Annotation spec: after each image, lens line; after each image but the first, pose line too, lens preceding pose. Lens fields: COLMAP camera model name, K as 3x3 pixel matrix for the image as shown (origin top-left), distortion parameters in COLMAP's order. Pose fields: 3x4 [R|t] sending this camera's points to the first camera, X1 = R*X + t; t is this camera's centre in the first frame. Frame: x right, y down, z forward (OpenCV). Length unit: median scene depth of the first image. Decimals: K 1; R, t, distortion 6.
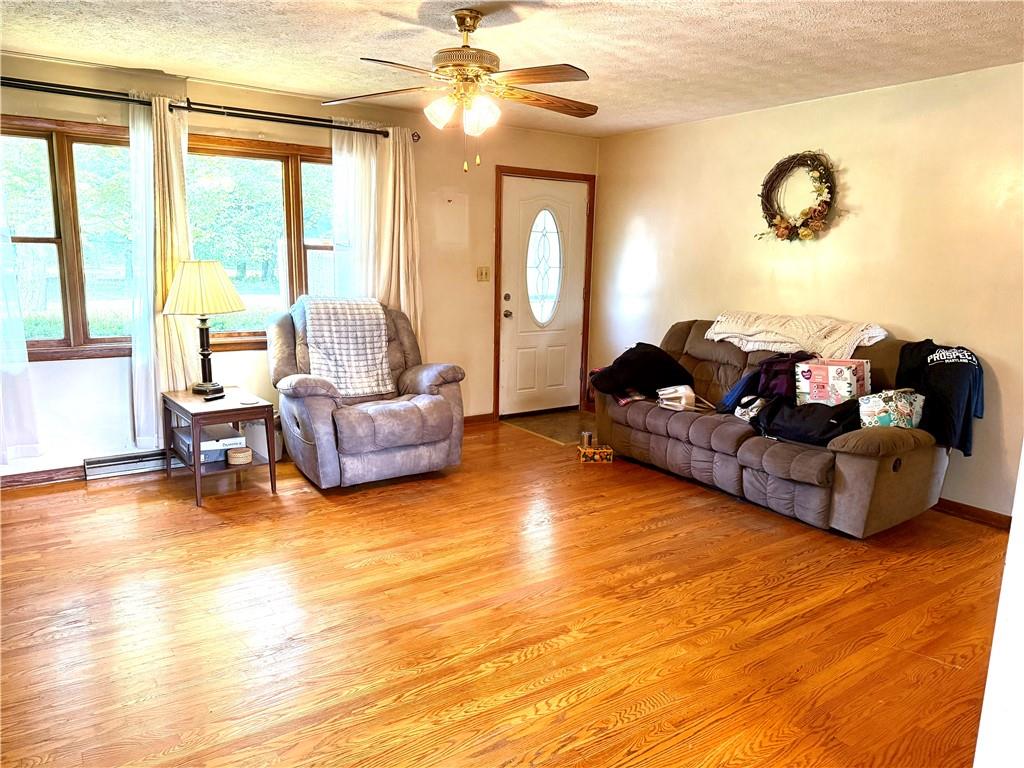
lens RADIAL K [[714.3, 0, 512.0], [0, 714.3, 384.0], [0, 0, 1]] dist [0.177261, -0.294890]
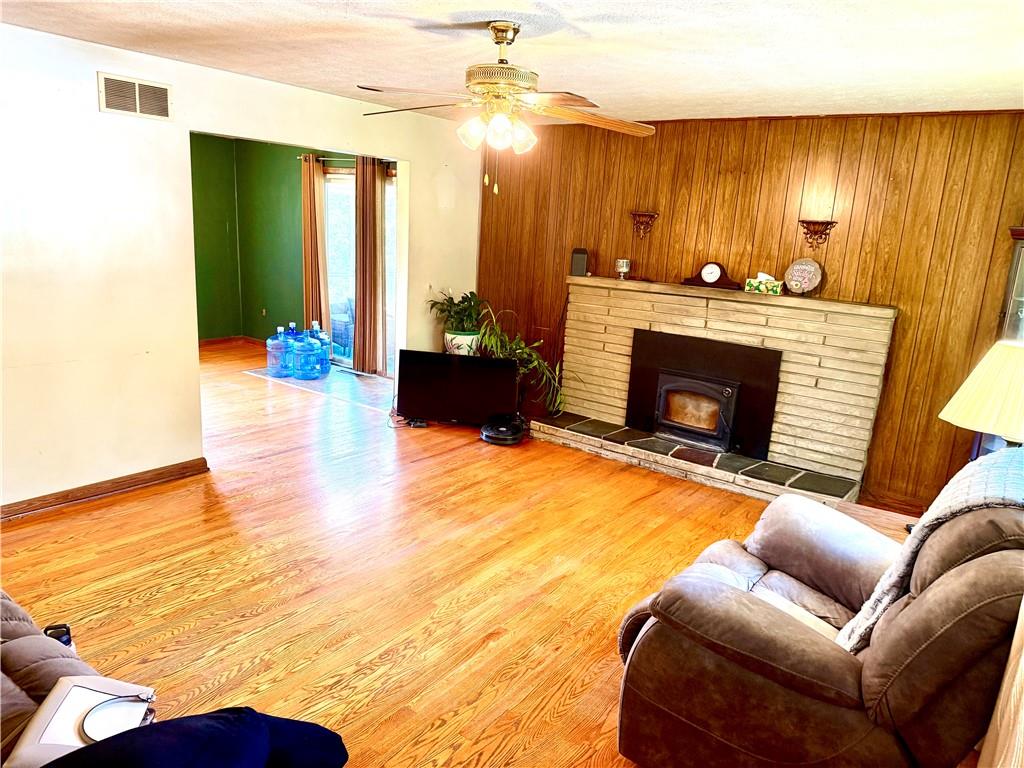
lens RADIAL K [[714.3, 0, 512.0], [0, 714.3, 384.0], [0, 0, 1]] dist [0.177261, -0.294890]
pose [[-0.943450, -0.001019, -0.331515, 0.209433], [-0.133576, 0.916398, 0.377322, -0.387728], [0.303415, 0.400267, -0.864712, 1.758315]]
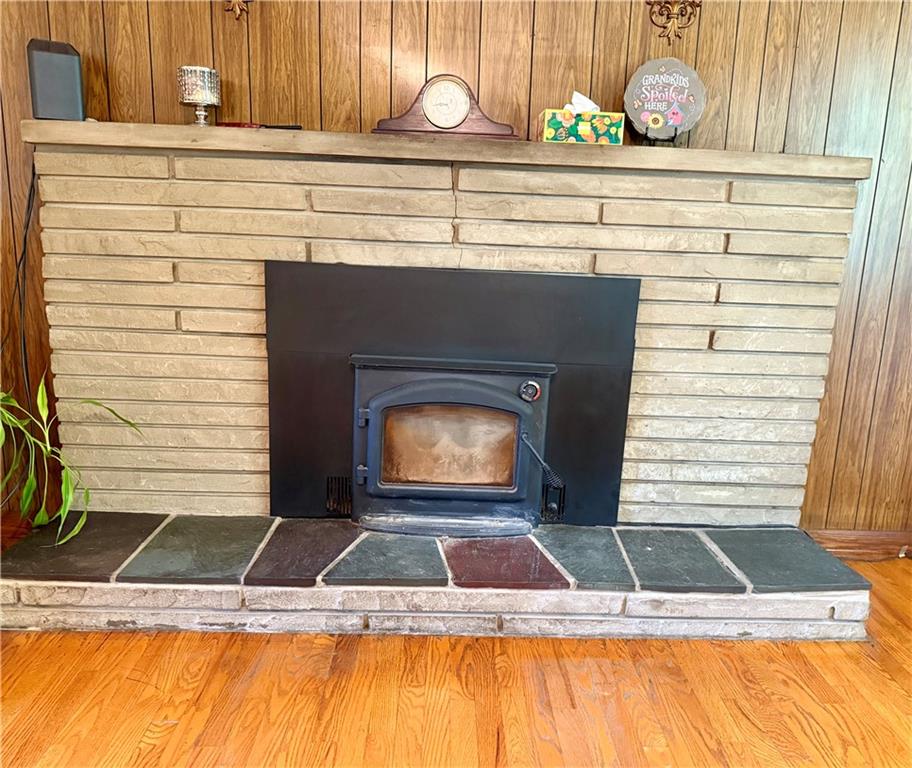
lens RADIAL K [[710.9, 0, 465.5], [0, 710.9, 384.2], [0, 0, 1]] dist [0.108643, -0.169038]
pose [[-0.540759, 0.141918, -0.829119, -0.152594], [-0.197819, 0.936566, 0.289328, -0.049326], [0.817586, 0.320472, -0.478383, 0.878573]]
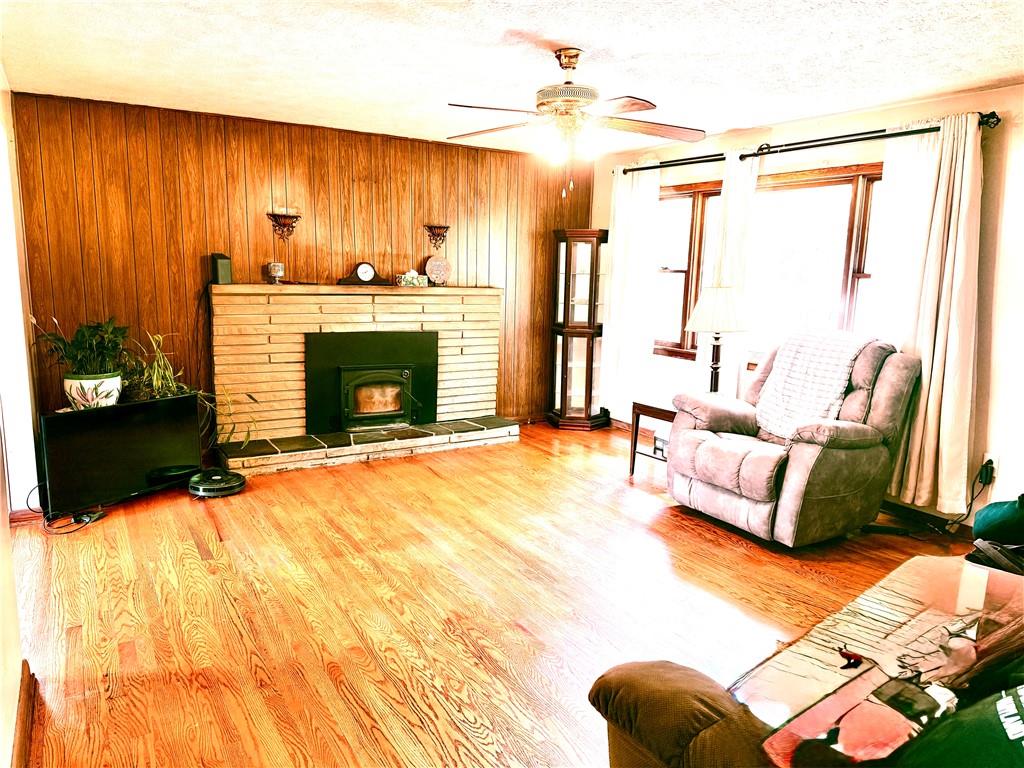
lens RADIAL K [[714.3, 0, 512.0], [0, 714.3, 384.0], [0, 0, 1]] dist [0.177261, -0.294890]
pose [[-0.057835, 0.141521, -0.988244, 0.948393], [-0.202426, 0.967676, 0.150422, -0.157820], [0.977588, 0.208746, -0.027318, 0.927825]]
